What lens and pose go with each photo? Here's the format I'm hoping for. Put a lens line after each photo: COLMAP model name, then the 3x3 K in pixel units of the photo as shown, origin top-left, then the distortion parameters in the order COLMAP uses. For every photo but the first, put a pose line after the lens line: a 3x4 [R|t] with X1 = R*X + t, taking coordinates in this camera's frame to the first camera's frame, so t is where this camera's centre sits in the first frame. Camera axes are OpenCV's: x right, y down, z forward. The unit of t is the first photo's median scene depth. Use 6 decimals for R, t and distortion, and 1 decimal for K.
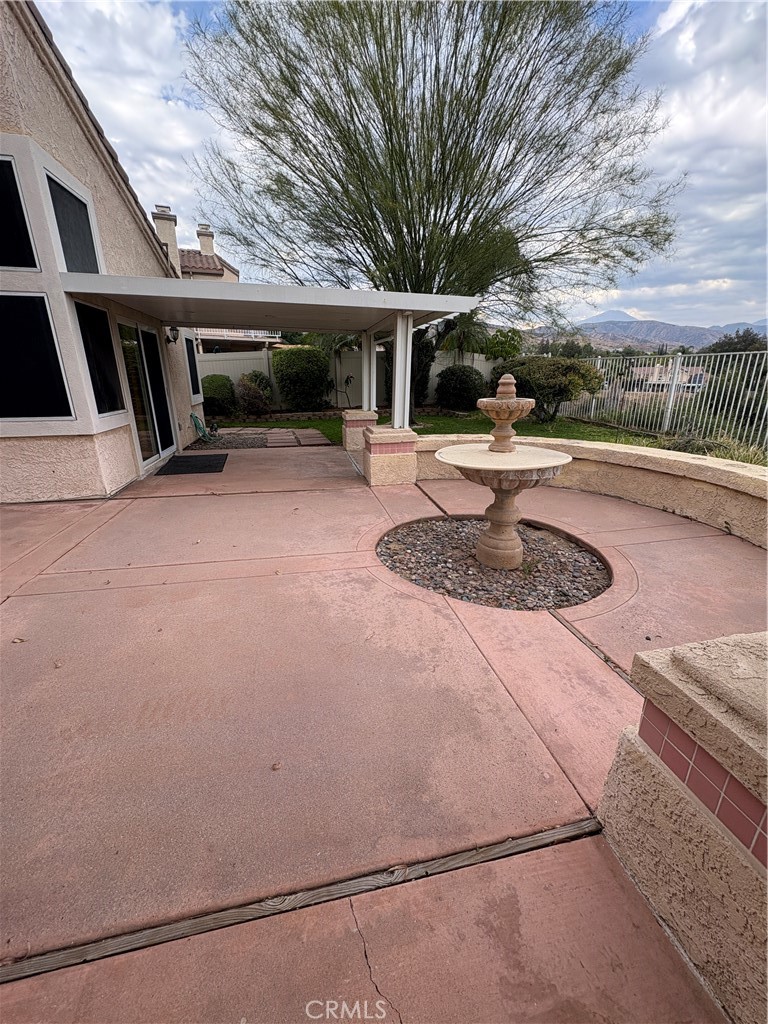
lens RADIAL K [[411.8, 0, 390.6], [0, 411.8, 507.2], [0, 0, 1]] dist [-0.000322, -0.000049]
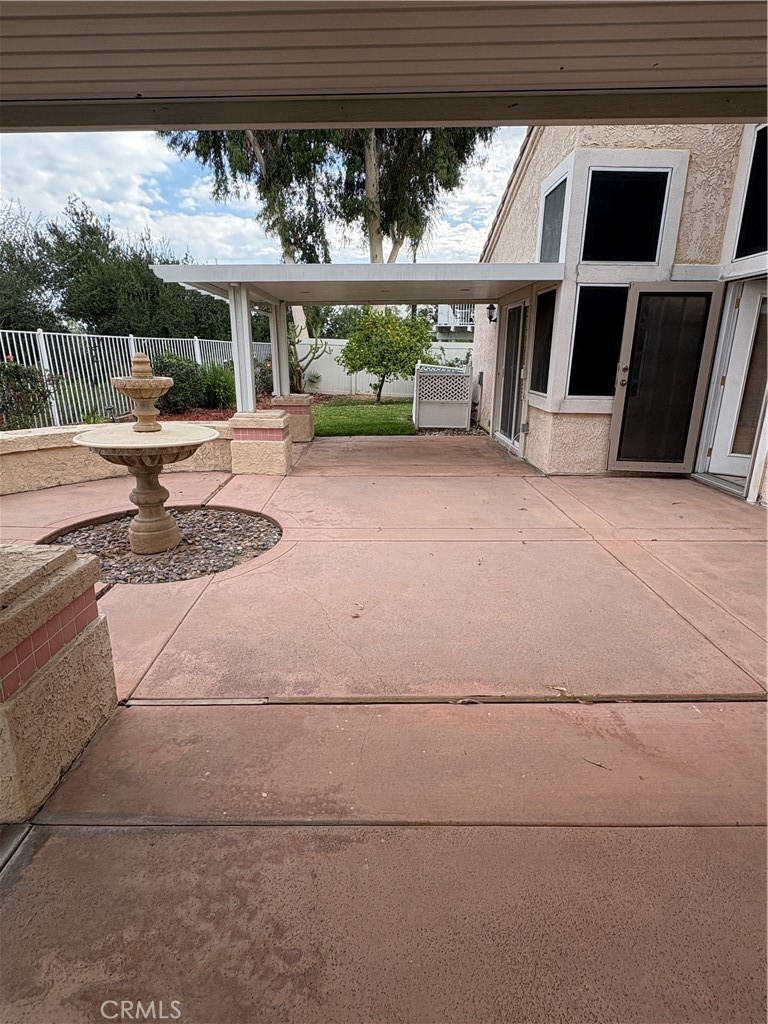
lens RADIAL K [[528.8, 0, 381.8], [0, 528.8, 516.4], [0, 0, 1]] dist [0.001053, 0.000121]
pose [[-0.977877, -0.072116, 0.196356, -0.579601], [0.055136, 0.816637, 0.574513, -0.717287], [-0.201783, 0.572629, -0.794594, 2.189386]]
